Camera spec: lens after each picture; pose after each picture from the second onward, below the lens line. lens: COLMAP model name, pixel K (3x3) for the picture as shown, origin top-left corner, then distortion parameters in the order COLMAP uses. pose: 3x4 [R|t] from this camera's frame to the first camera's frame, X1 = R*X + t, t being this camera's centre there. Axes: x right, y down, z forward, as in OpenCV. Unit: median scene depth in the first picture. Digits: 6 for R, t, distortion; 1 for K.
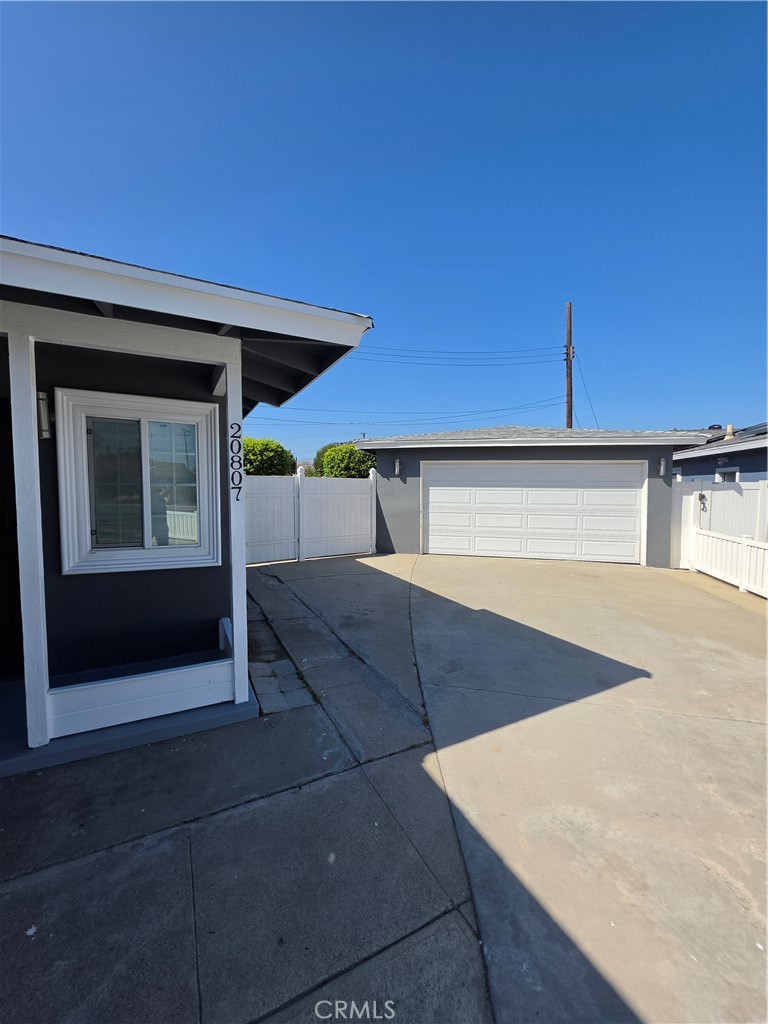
lens RADIAL K [[410.3, 0, 372.4], [0, 410.3, 511.6], [0, 0, 1]] dist [-0.000443, 0.000046]
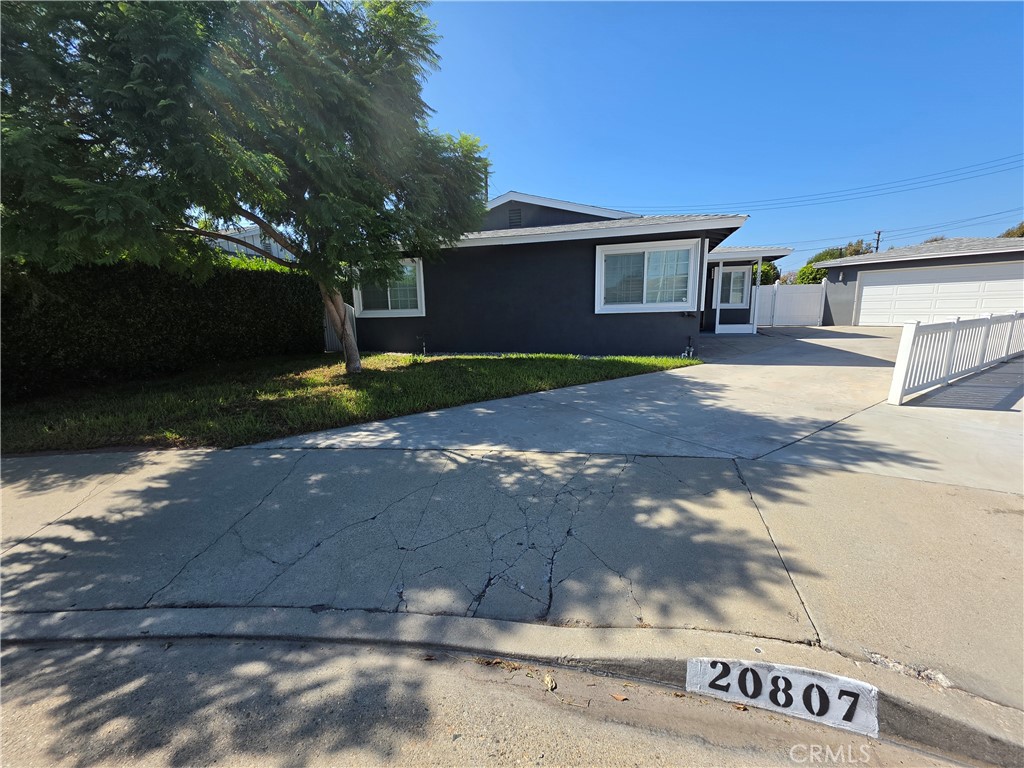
lens RADIAL K [[408.9, 0, 511.5], [0, 408.9, 387.8], [0, 0, 1]] dist [-0.001245, 0.000266]
pose [[0.729790, 0.104322, -0.675665, 0.264117], [-0.011307, 0.989996, 0.140642, 0.137289], [0.683577, -0.095000, 0.723669, -1.315868]]
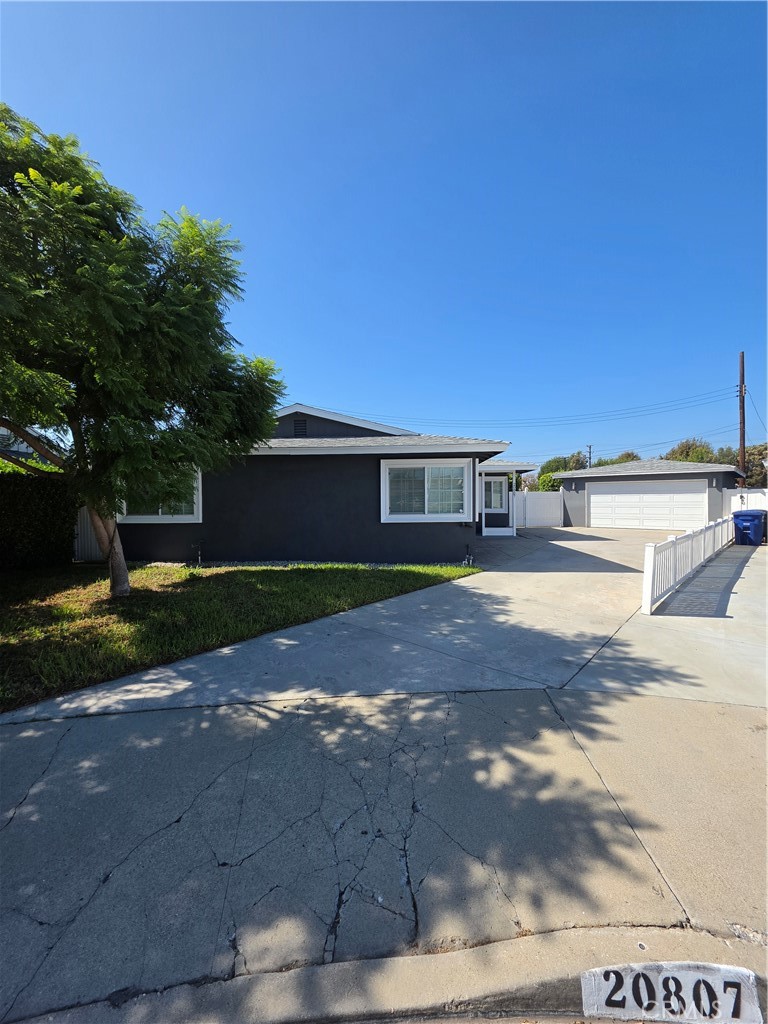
lens RADIAL K [[408.9, 0, 381.5], [0, 408.9, 511.5], [0, 0, 1]] dist [-0.001245, 0.000266]
pose [[0.872735, -0.000893, -0.488194, 0.225762], [-0.014542, 0.999507, -0.027826, 0.098086], [0.487978, 0.031384, 0.872291, -1.335647]]
